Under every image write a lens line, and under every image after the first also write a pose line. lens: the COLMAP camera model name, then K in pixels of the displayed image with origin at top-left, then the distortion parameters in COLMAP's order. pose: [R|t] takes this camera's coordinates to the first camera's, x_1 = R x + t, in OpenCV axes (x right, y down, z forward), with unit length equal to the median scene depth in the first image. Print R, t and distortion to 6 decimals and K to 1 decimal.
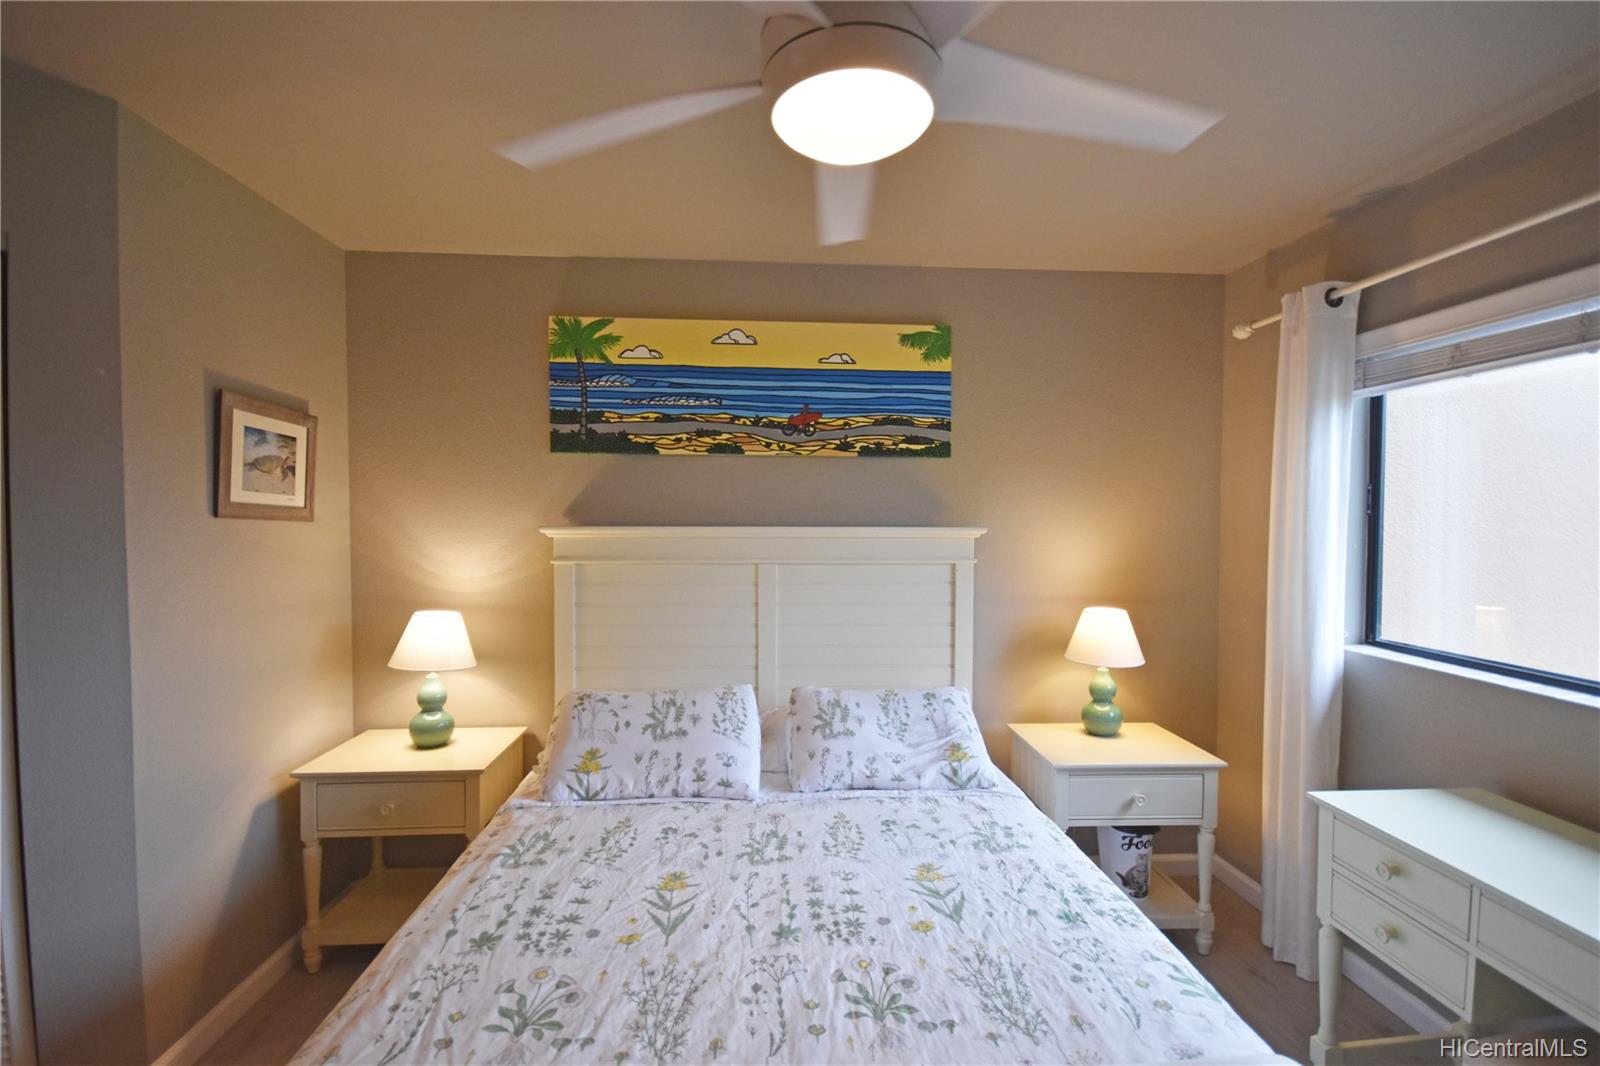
lens RADIAL K [[706.3, 0, 791.9], [0, 706.3, 536.2], [0, 0, 1]] dist [0.001692, -0.004988]
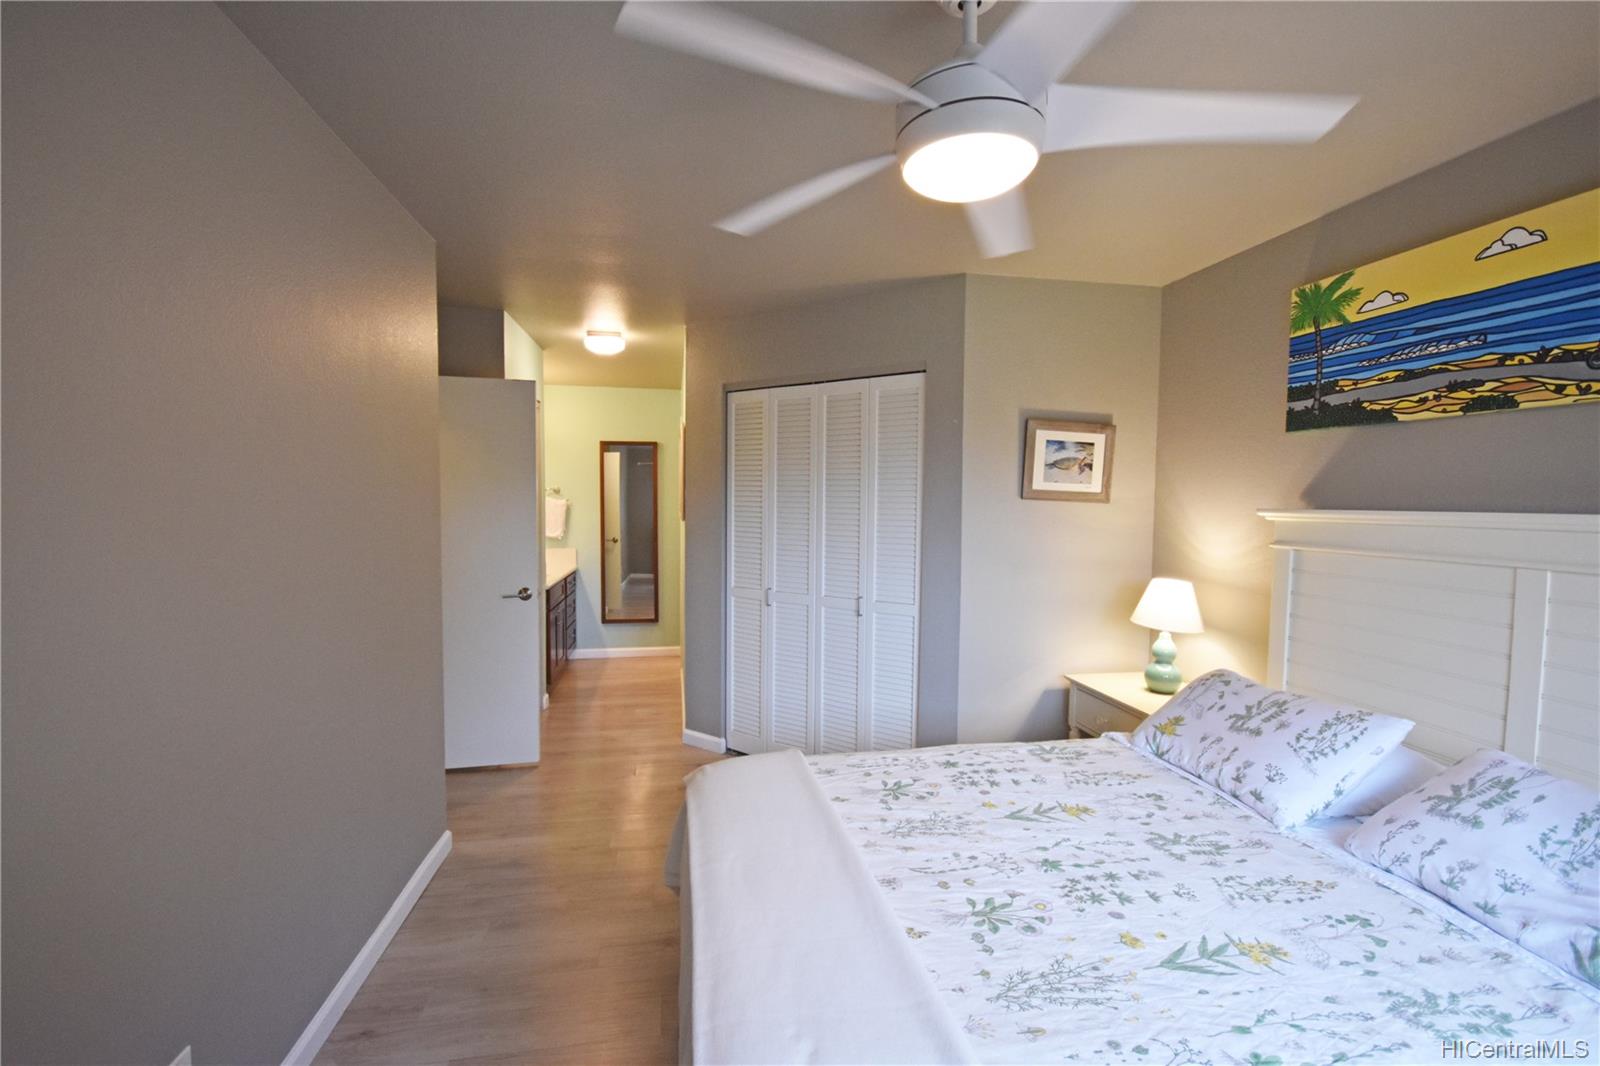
lens RADIAL K [[706.3, 0, 814.0], [0, 706.3, 537.3], [0, 0, 1]] dist [0.001692, -0.004988]
pose [[0.120272, 0.050048, -0.991479, 0.542076], [-0.034708, 0.998330, 0.046183, 0.001586], [0.992134, 0.028857, 0.121808, 0.248517]]
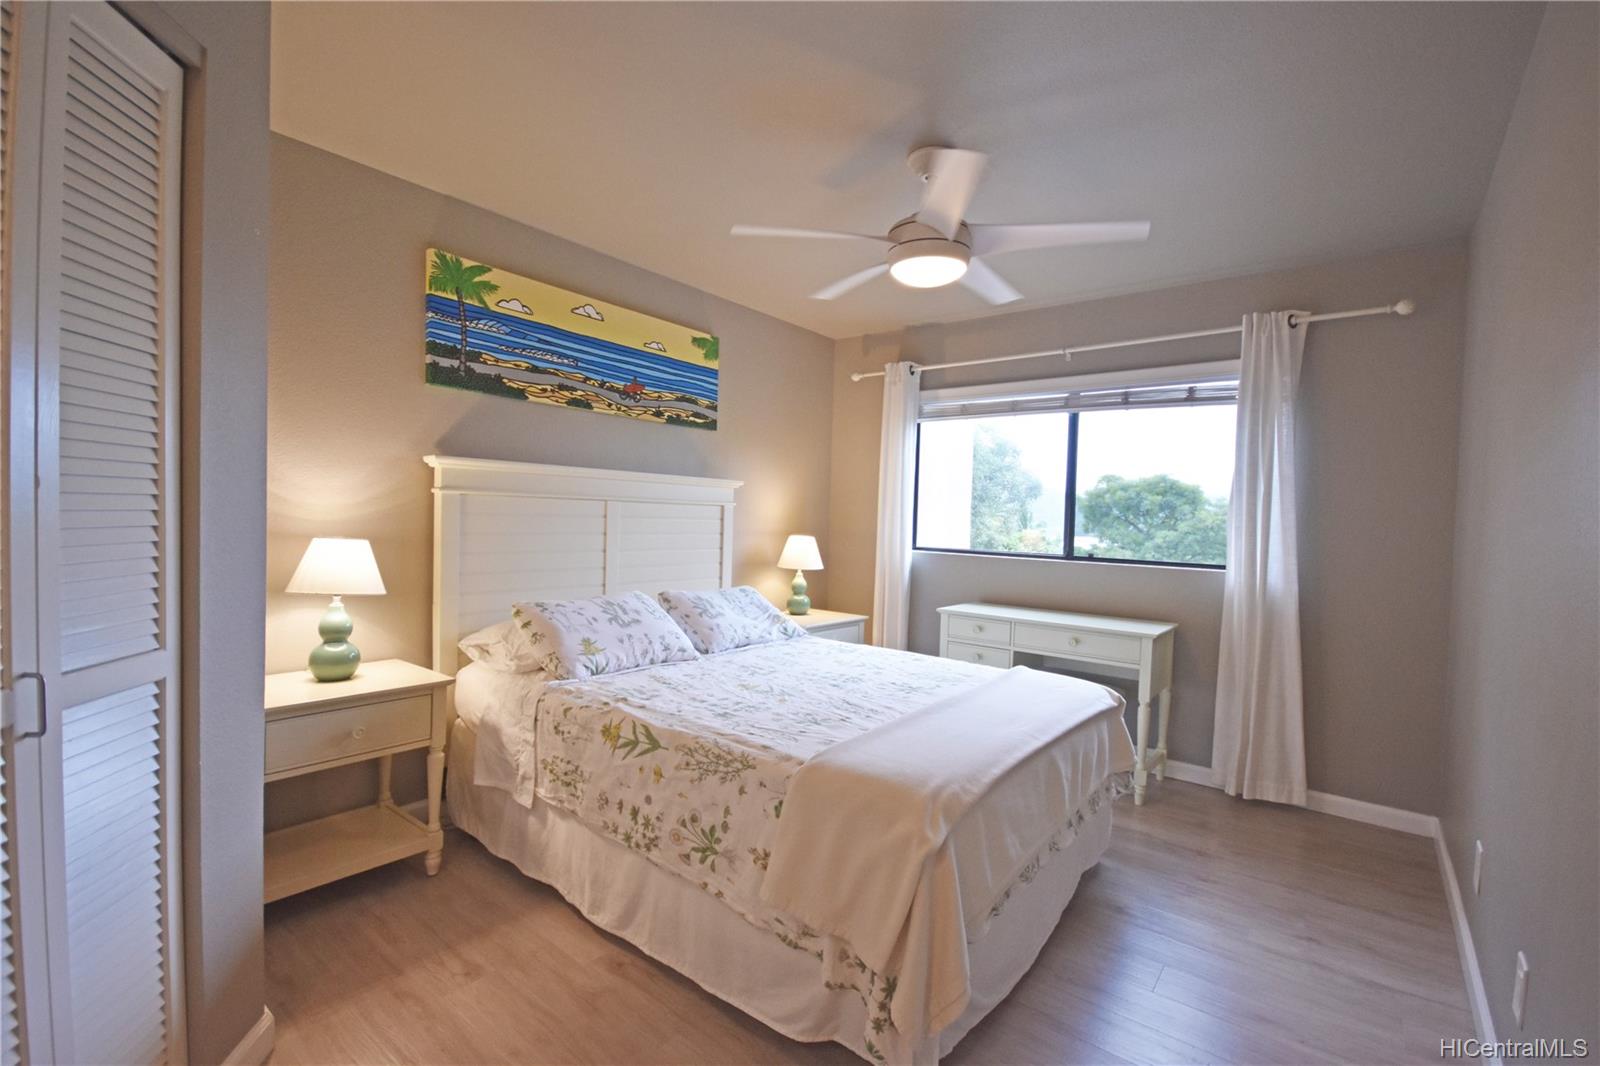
lens RADIAL K [[706.3, 0, 805.1], [0, 706.3, 533.5], [0, 0, 1]] dist [0.001692, -0.004988]
pose [[0.665634, -0.001039, 0.746278, -0.739389], [-0.008104, 0.999930, 0.008621, 0.082891], [-0.746234, -0.011786, 0.665579, -0.075775]]
